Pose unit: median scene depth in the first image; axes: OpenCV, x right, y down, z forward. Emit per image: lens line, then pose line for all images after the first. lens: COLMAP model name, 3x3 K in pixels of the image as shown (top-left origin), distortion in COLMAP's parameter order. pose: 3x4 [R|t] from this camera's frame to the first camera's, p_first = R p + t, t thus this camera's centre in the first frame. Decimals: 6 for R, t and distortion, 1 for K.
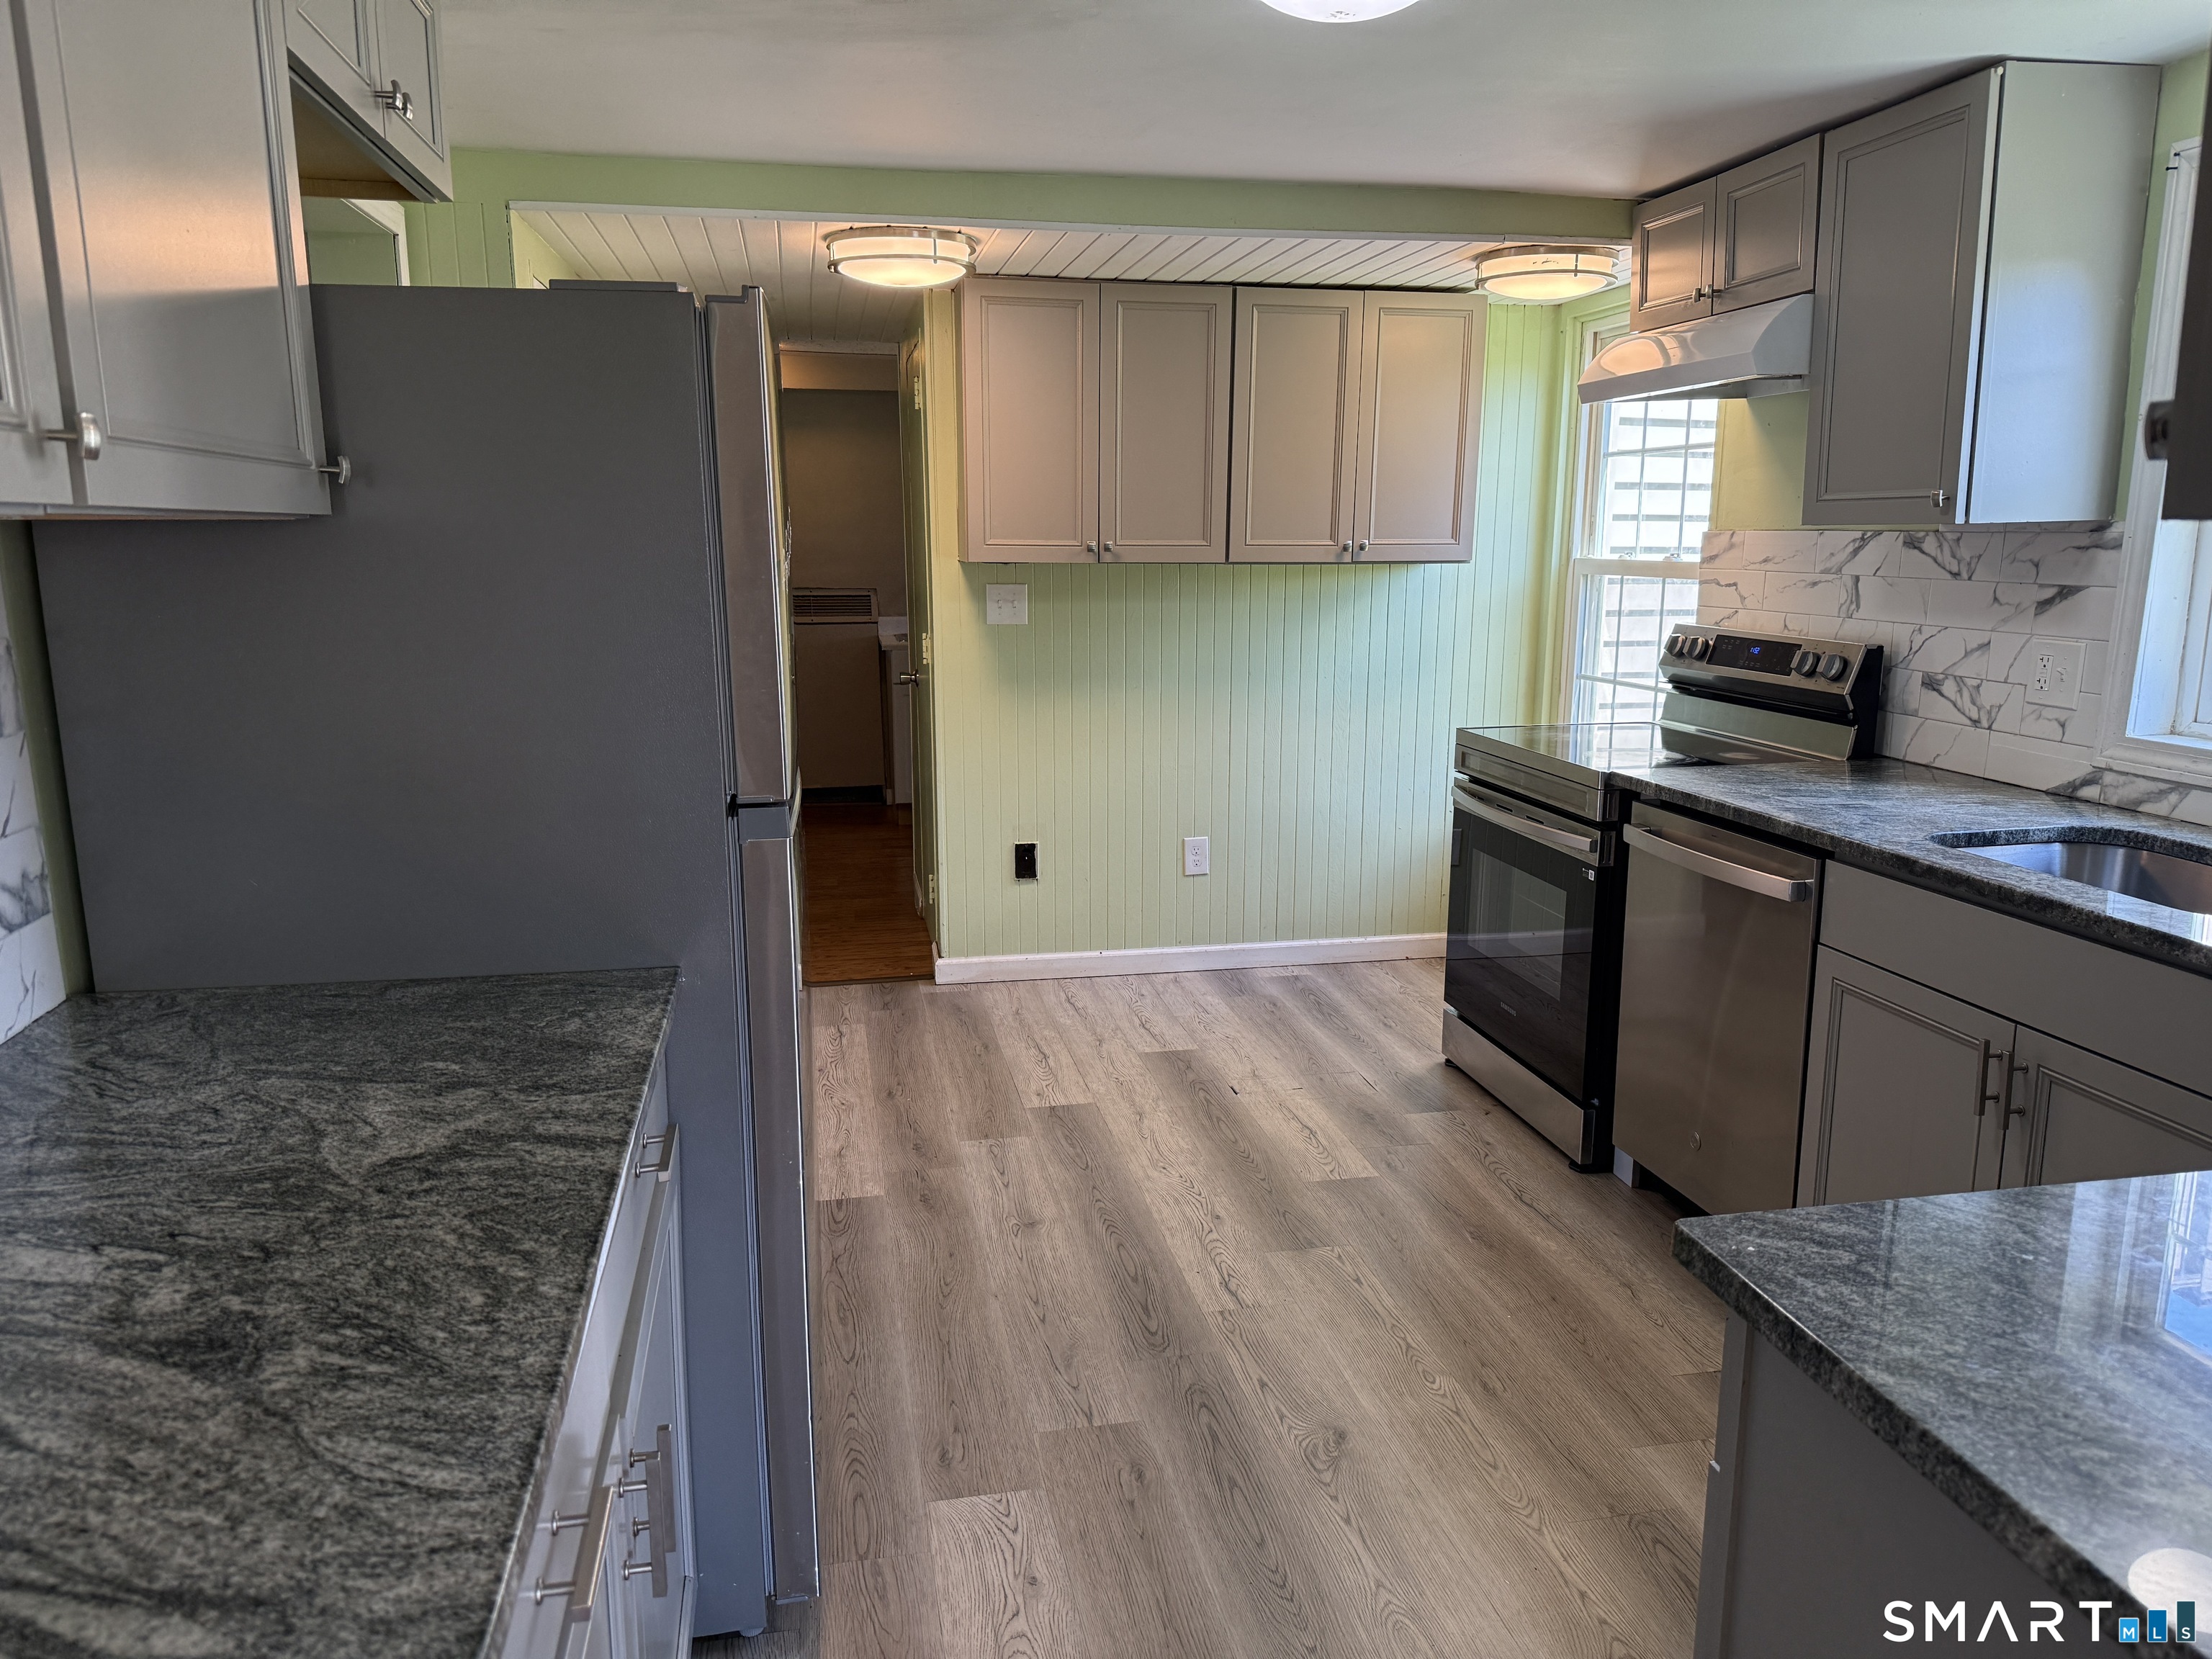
lens RADIAL K [[1557.7, 0, 1102.6], [0, 1557.7, 832.0], [0, 0, 1]] dist [0.001752, -0.010101]
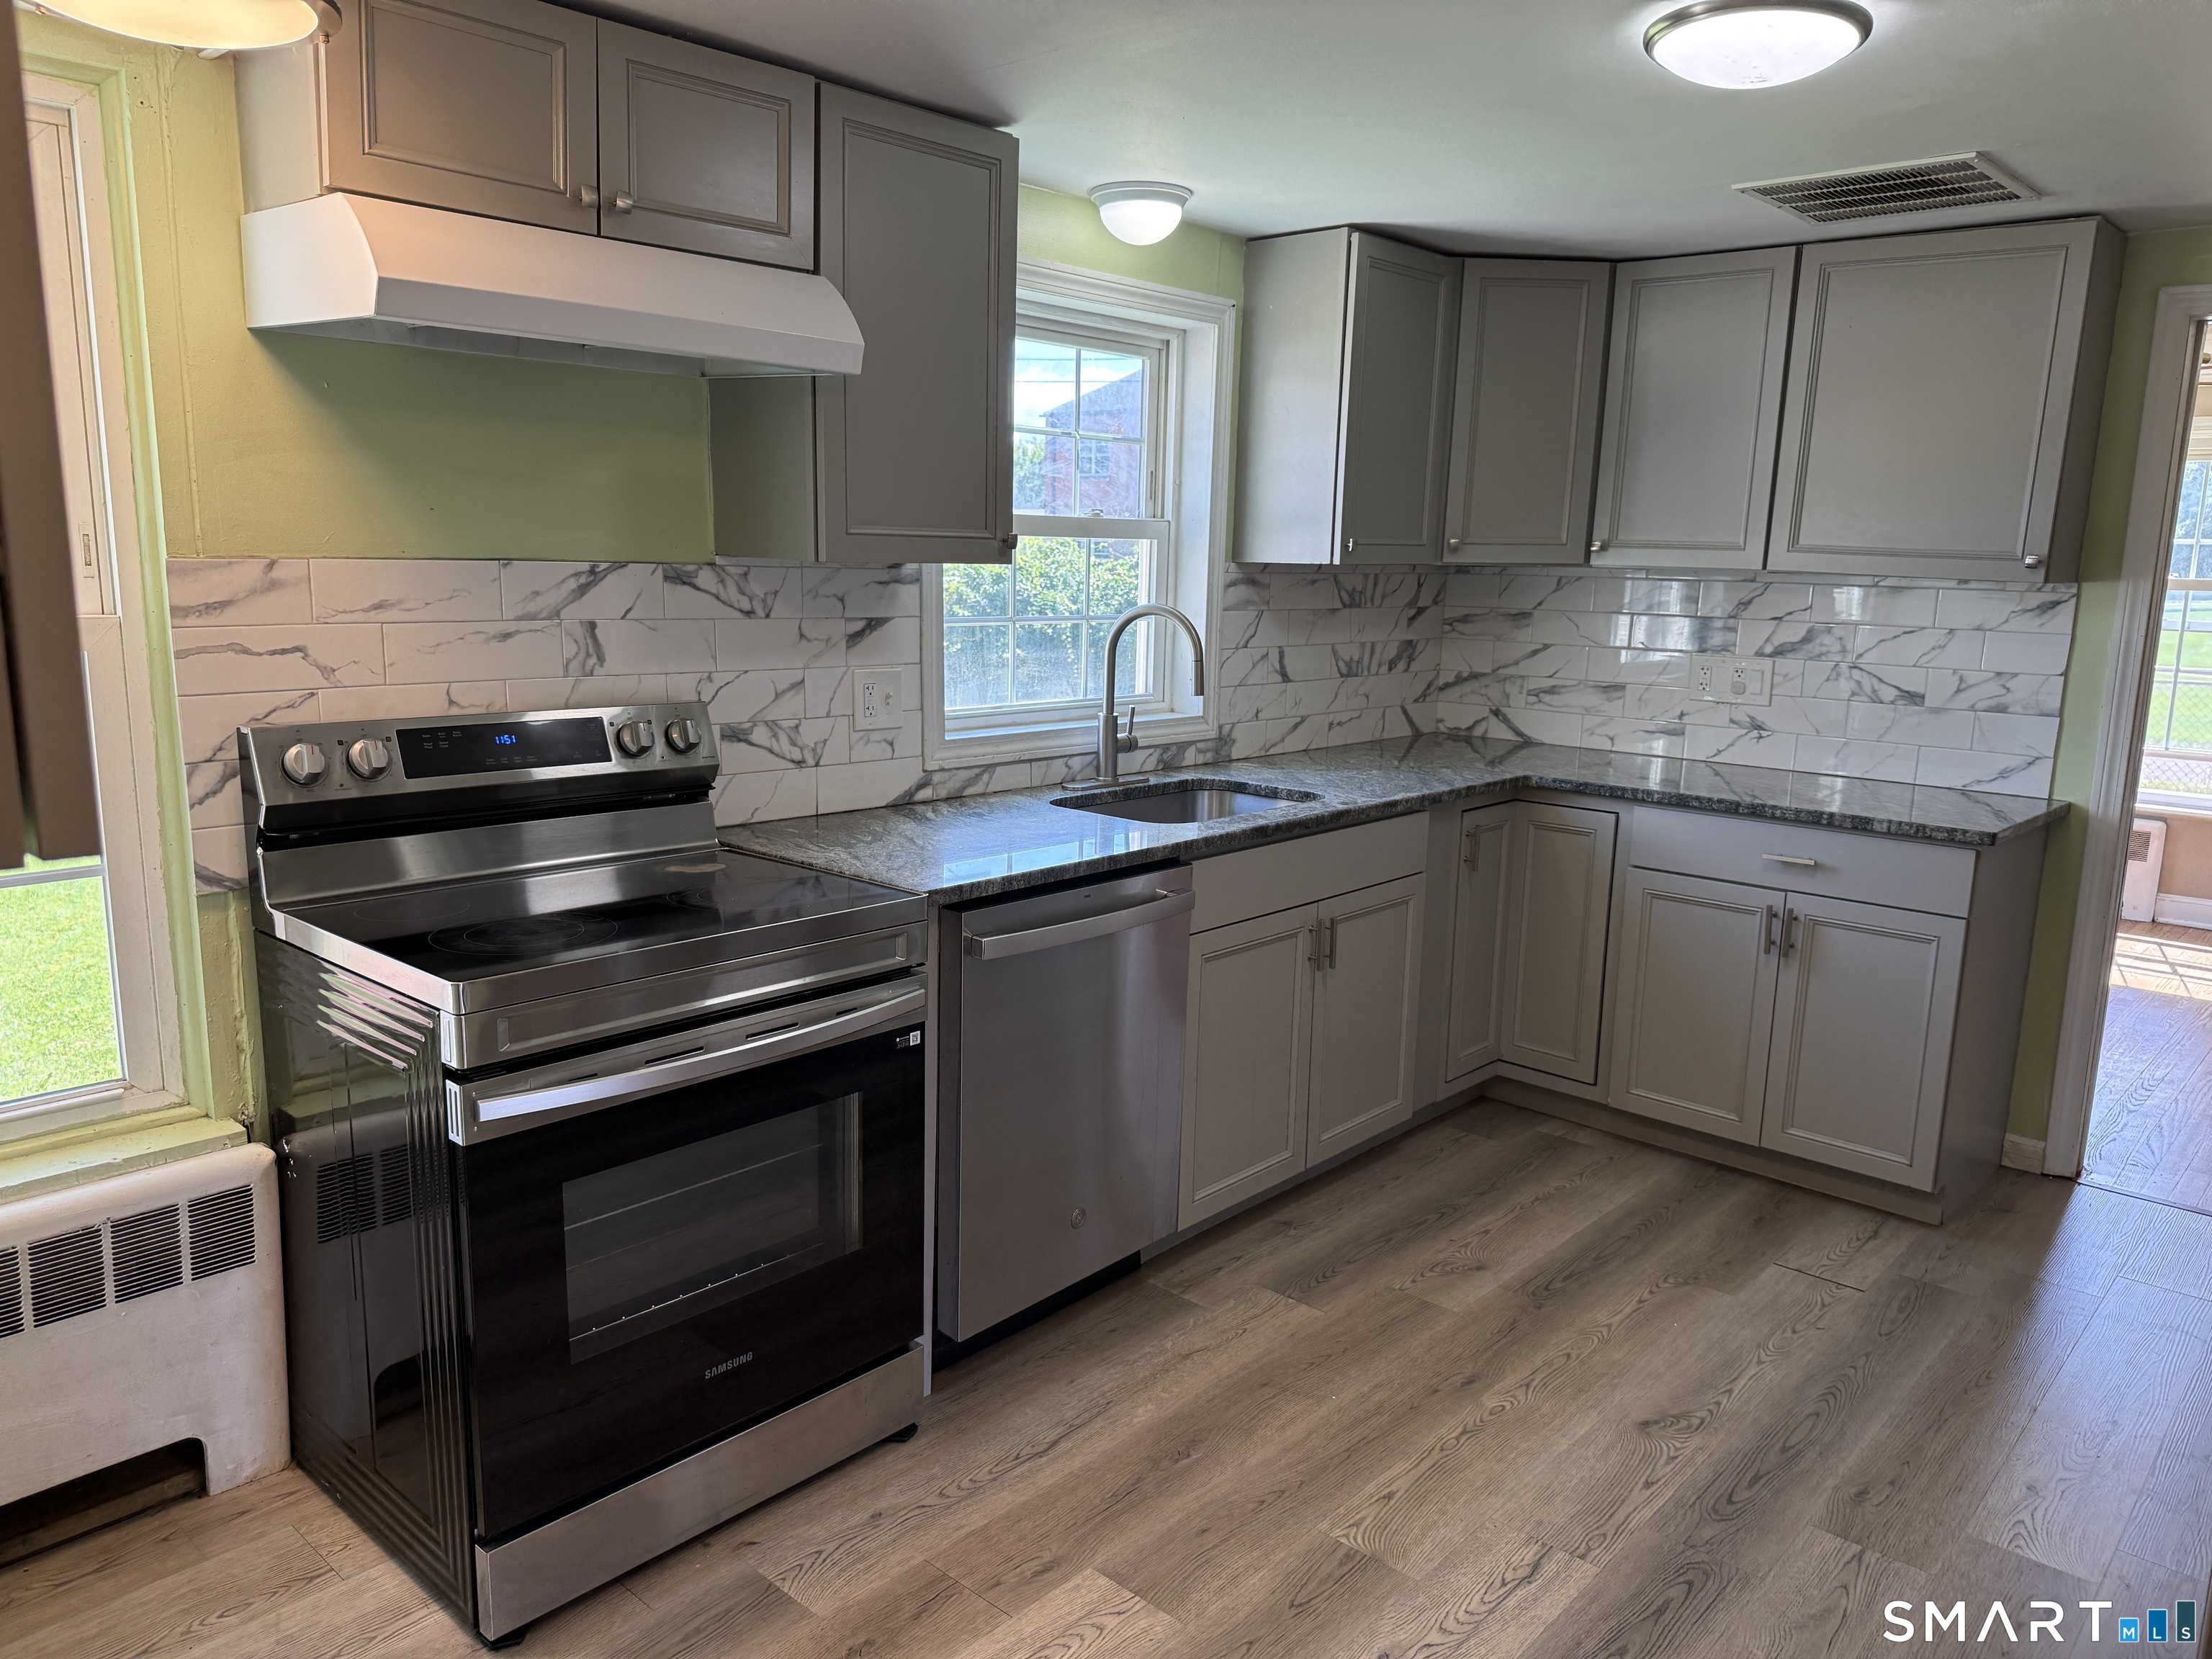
lens RADIAL K [[1557.7, 0, 1098.1], [0, 1557.7, 826.8], [0, 0, 1]] dist [0.001752, -0.010101]
pose [[-0.606272, -0.141888, 0.782498, -0.317723], [0.133184, 0.951943, 0.275802, -0.277309], [-0.784026, 0.271427, -0.558239, 1.417900]]
